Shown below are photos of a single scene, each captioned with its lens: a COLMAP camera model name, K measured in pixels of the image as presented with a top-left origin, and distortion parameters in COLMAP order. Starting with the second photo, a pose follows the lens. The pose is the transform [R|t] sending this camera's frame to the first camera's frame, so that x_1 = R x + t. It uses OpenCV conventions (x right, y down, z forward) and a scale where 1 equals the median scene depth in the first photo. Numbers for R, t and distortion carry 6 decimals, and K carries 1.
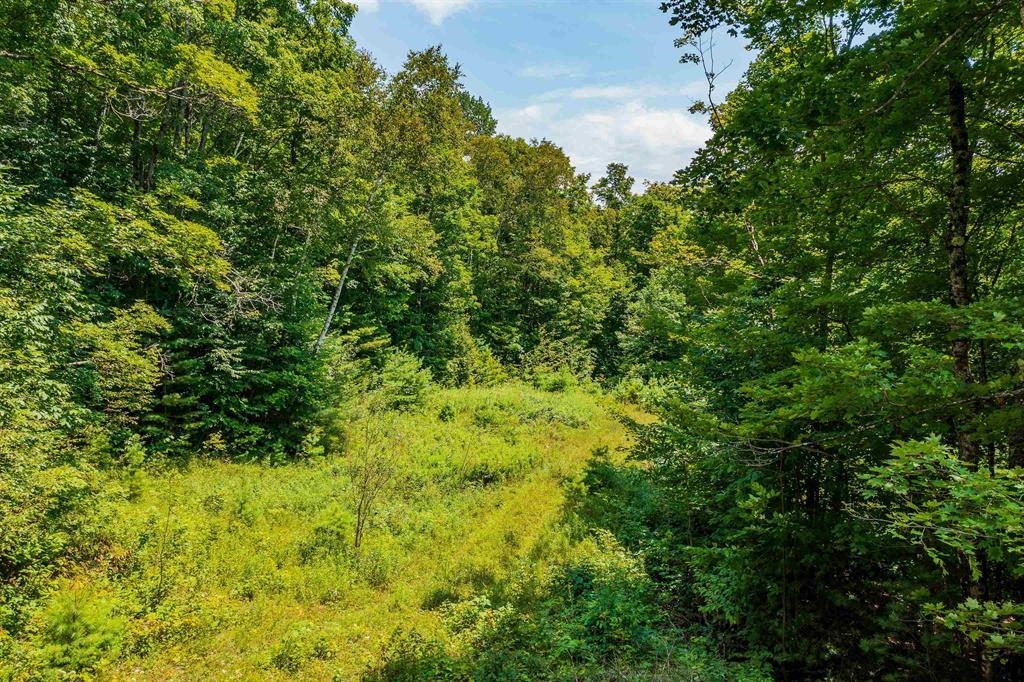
lens RADIAL K [[824.4, 0, 512.0], [0, 824.4, 341.0], [0, 0, 1]] dist [0.000513, 0.001639]
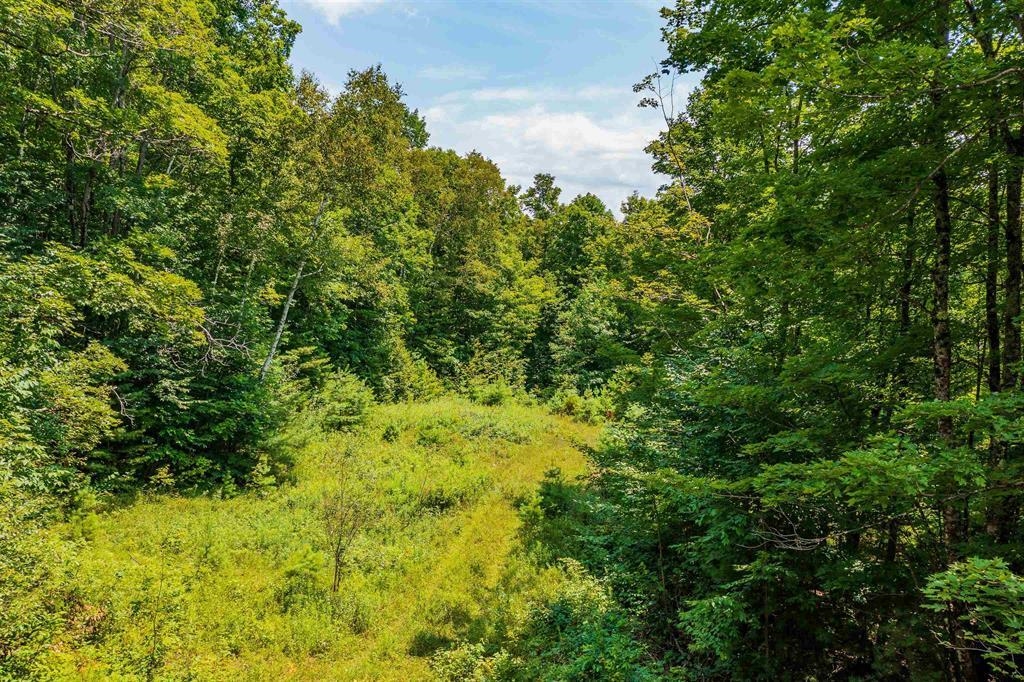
lens RADIAL K [[824.4, 0, 512.0], [0, 824.4, 341.0], [0, 0, 1]] dist [0.000513, 0.001639]
pose [[0.994808, -0.013776, 0.100836, -0.037786], [0.013697, 0.999905, 0.001471, -0.027065], [-0.100847, -0.000082, 0.994902, -0.007159]]
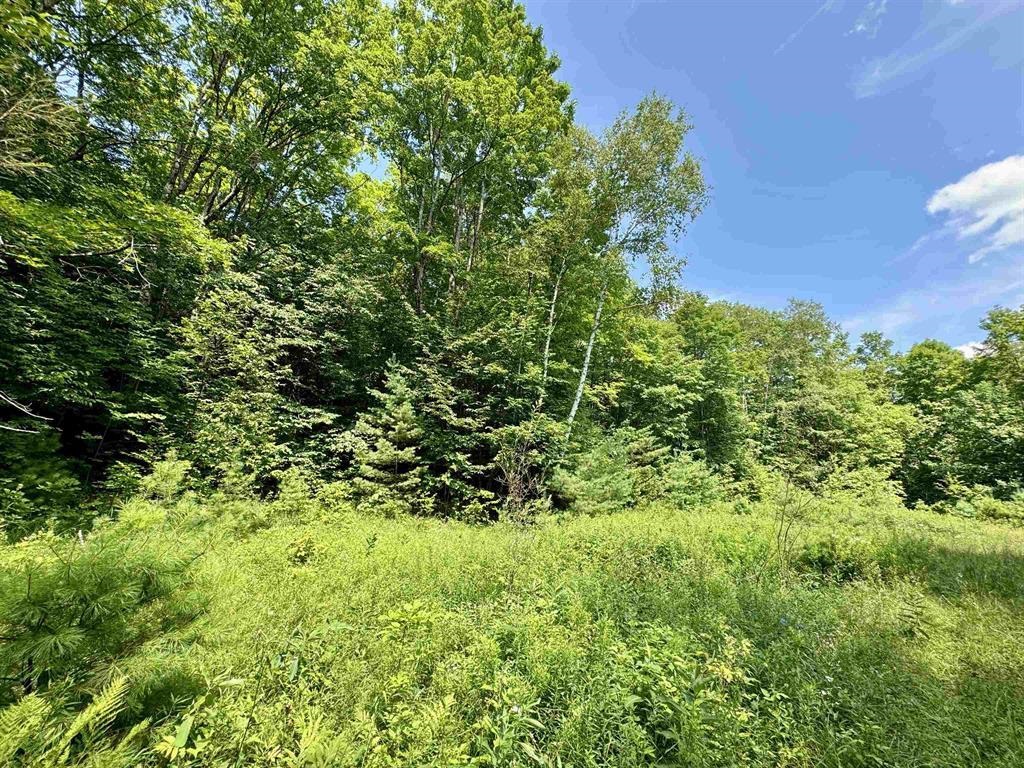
lens RADIAL K [[413.7, 0, 512.0], [0, 413.7, 384.0], [0, 0, 1]] dist [0.000363, -0.000065]
pose [[0.839238, -0.181366, -0.512626, -0.036349], [0.003077, 0.944305, -0.329056, 0.122497], [0.543755, 0.274579, 0.793055, 0.551068]]
